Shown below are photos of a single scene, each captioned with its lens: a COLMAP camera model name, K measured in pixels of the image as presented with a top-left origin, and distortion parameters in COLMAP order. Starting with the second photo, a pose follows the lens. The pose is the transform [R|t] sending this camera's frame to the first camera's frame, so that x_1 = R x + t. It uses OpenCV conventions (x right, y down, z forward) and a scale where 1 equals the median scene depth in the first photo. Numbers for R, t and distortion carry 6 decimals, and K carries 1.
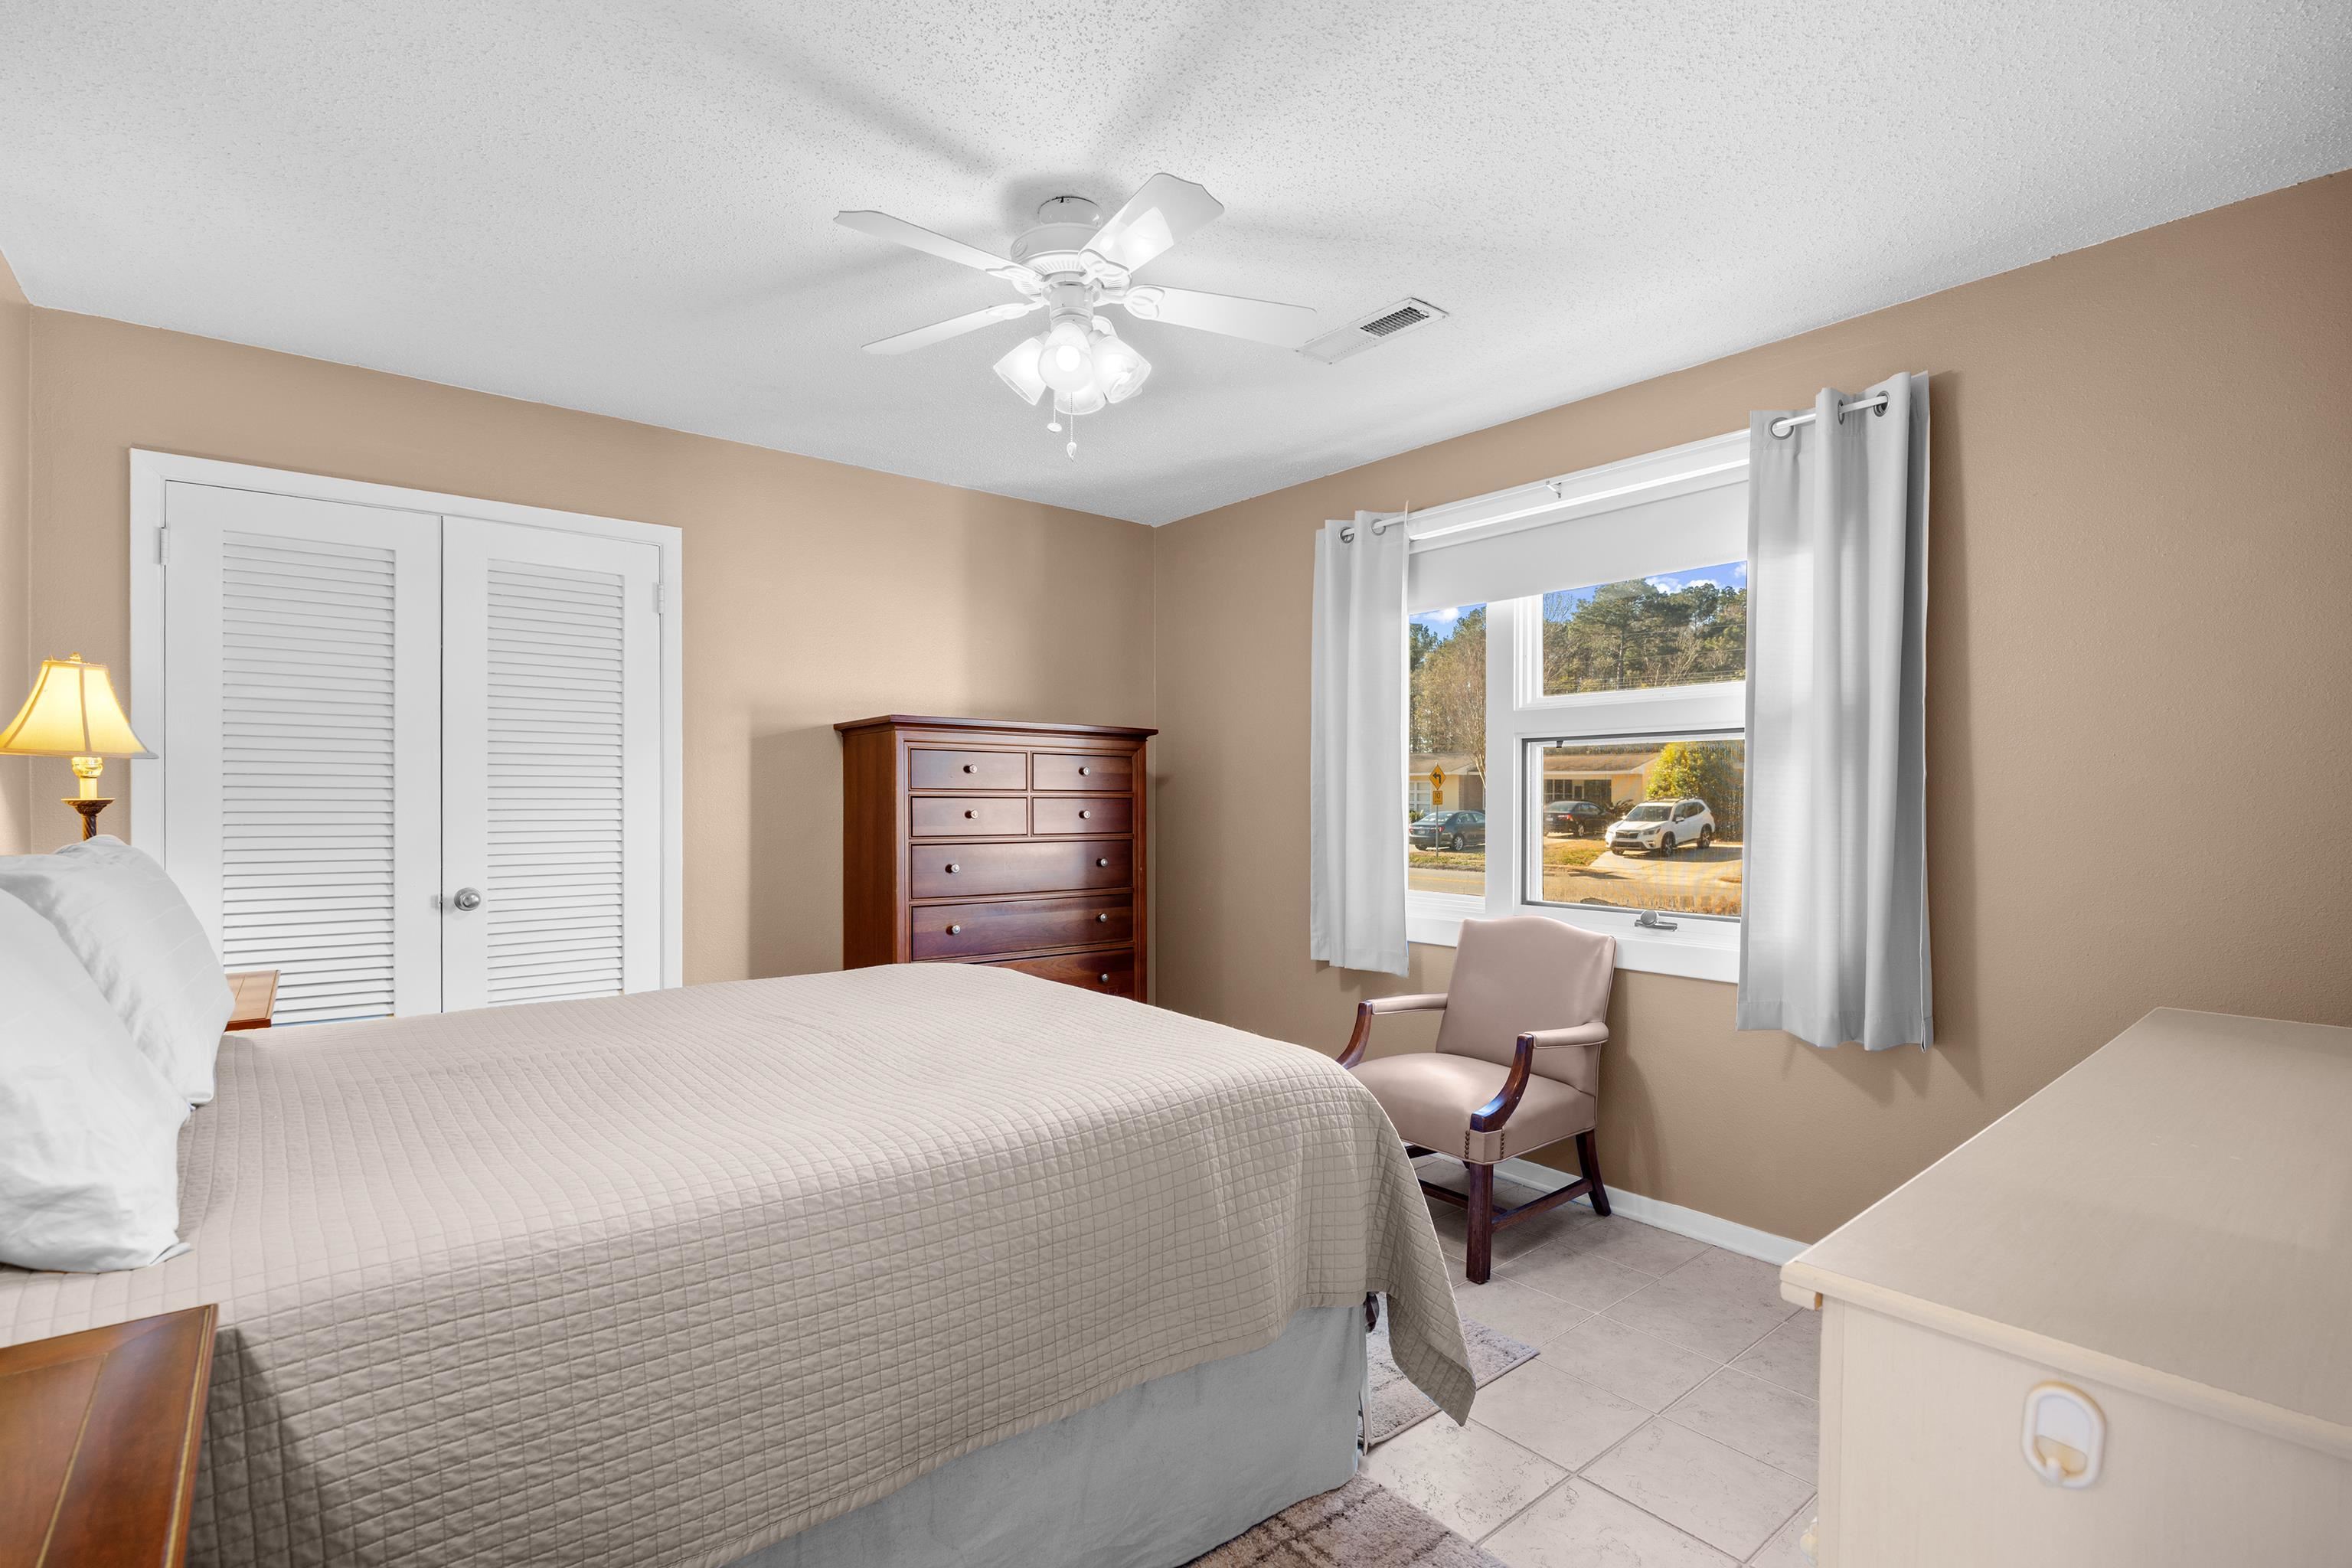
lens RADIAL K [[1096.1, 0, 1174.5], [0, 1096.1, 801.2], [0, 0, 1]] dist [-0.003404, -0.000242]
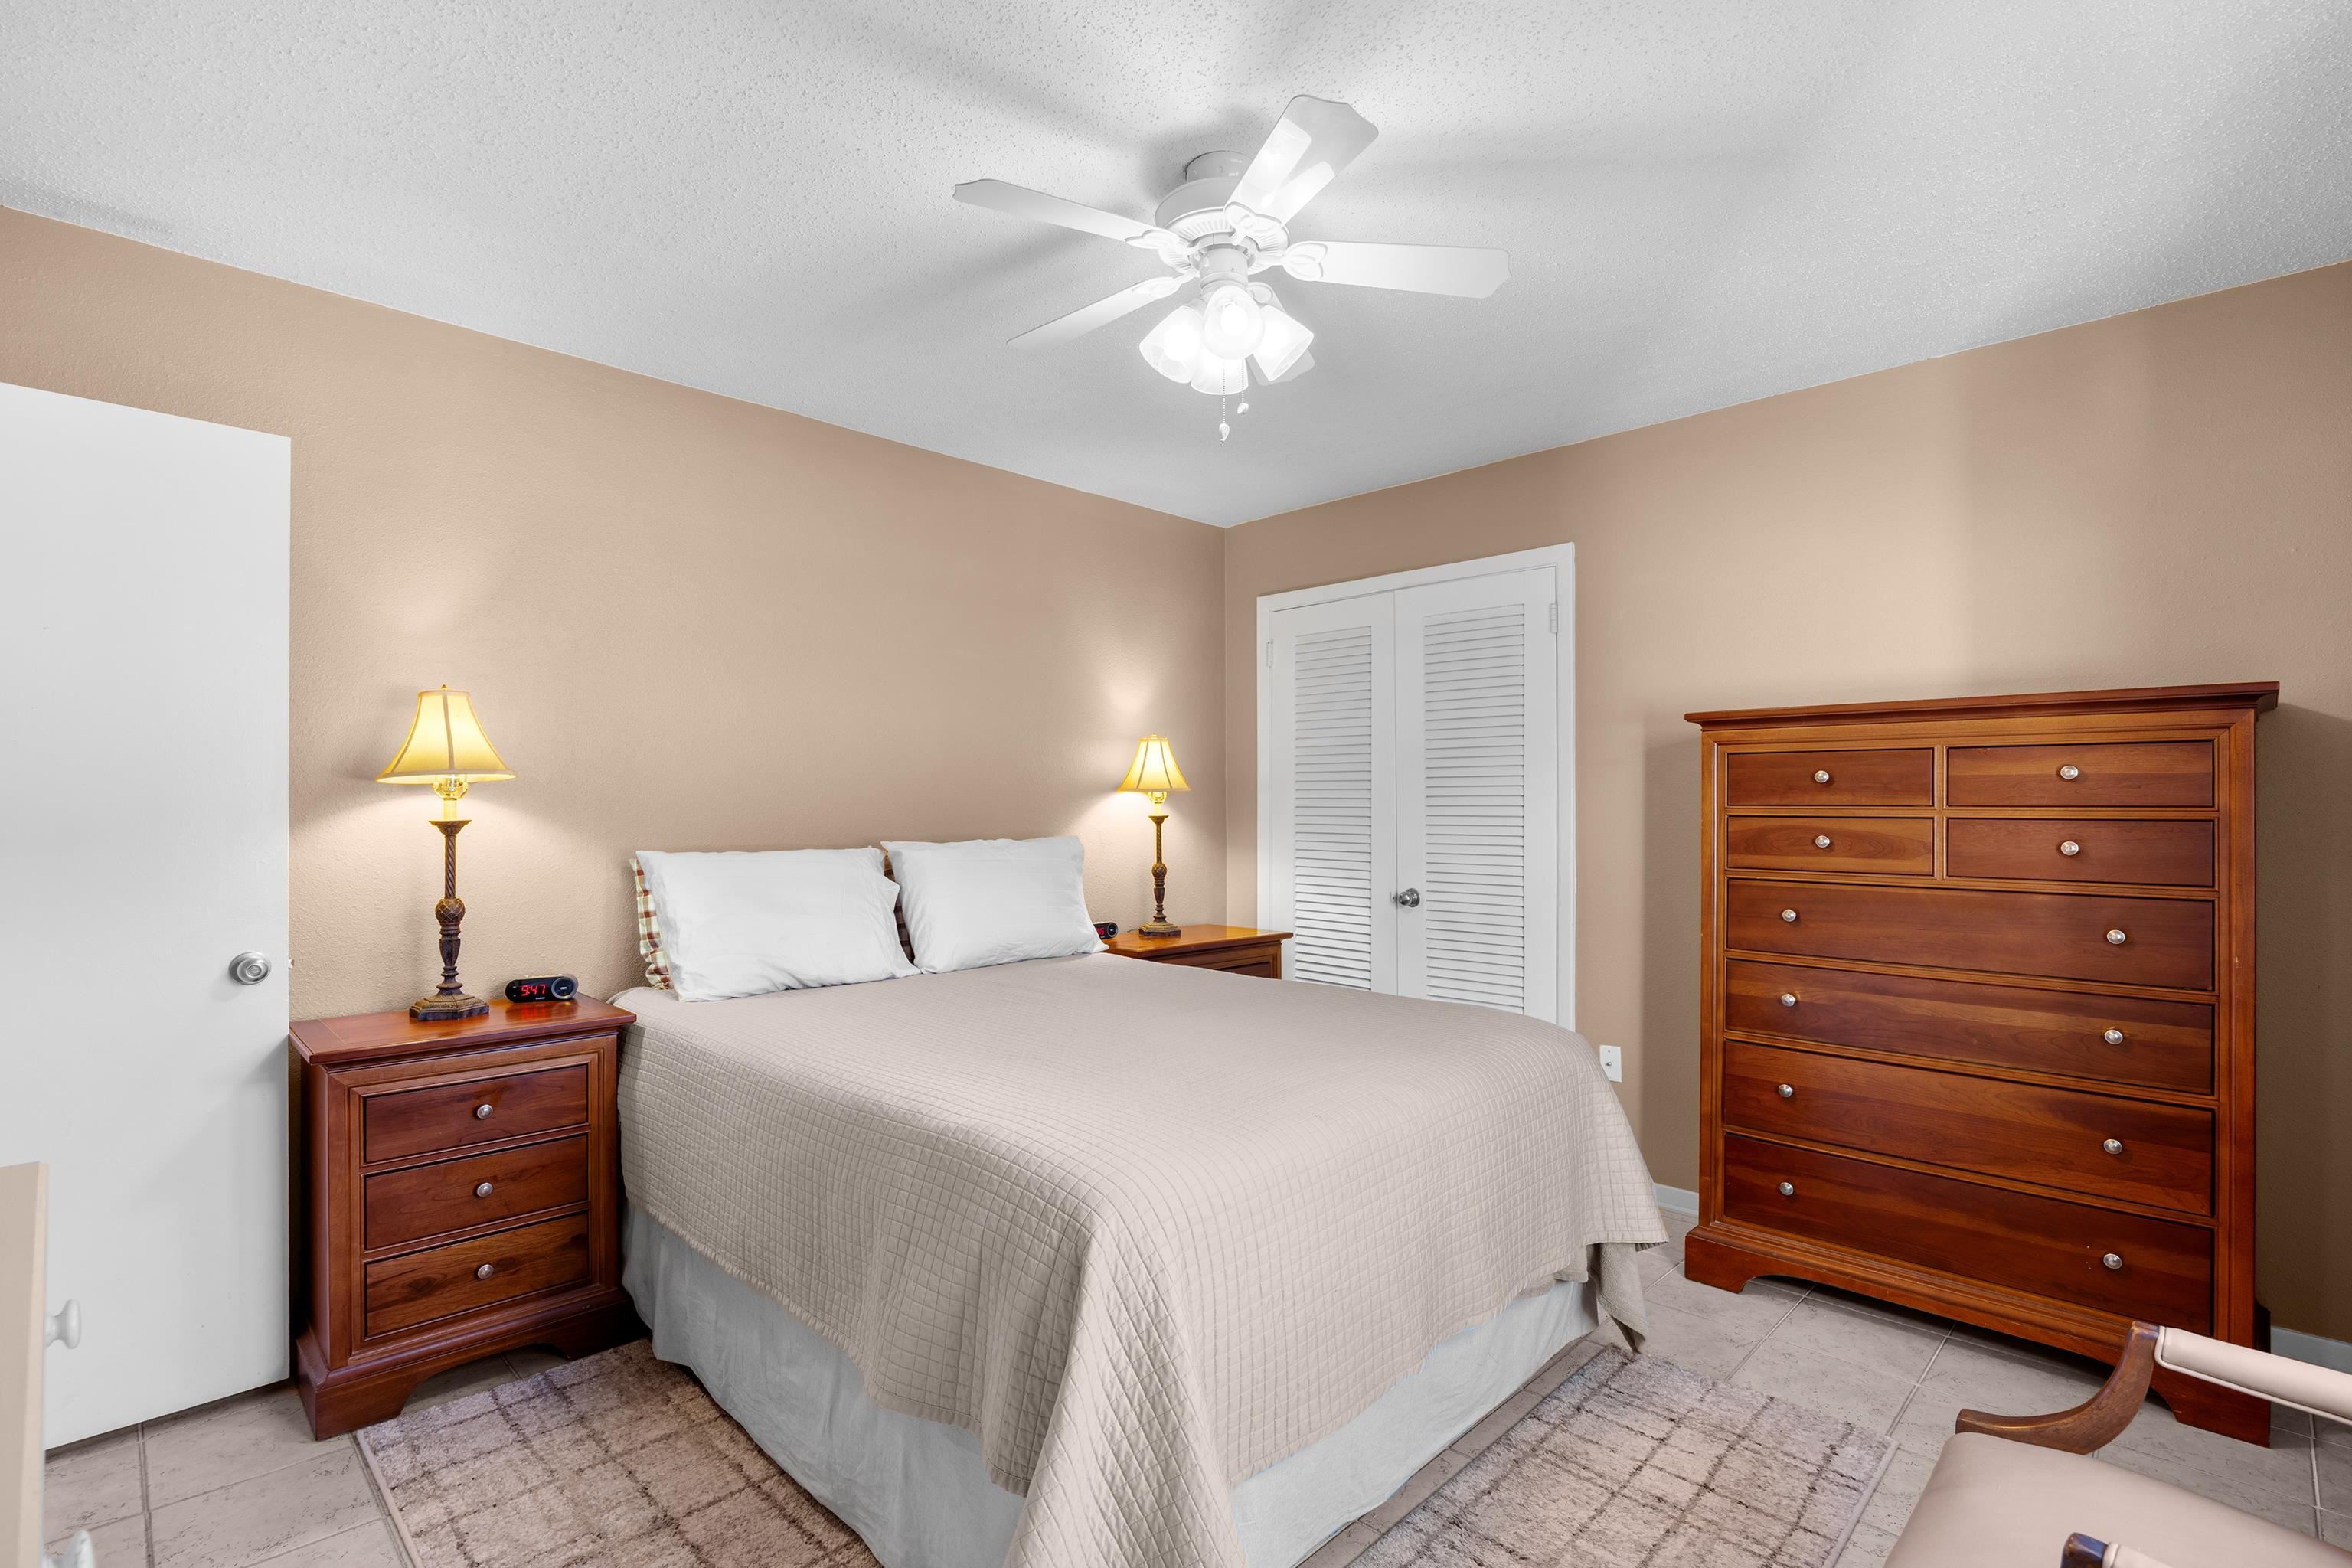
lens RADIAL K [[1096.1, 0, 1174.5], [0, 1096.1, 801.2], [0, 0, 1]] dist [-0.003404, -0.000242]
pose [[0.115549, -0.007480, -0.993274, 0.494728], [-0.006235, 0.999946, -0.008256, -0.005598], [0.993282, 0.007147, 0.115496, 0.539315]]
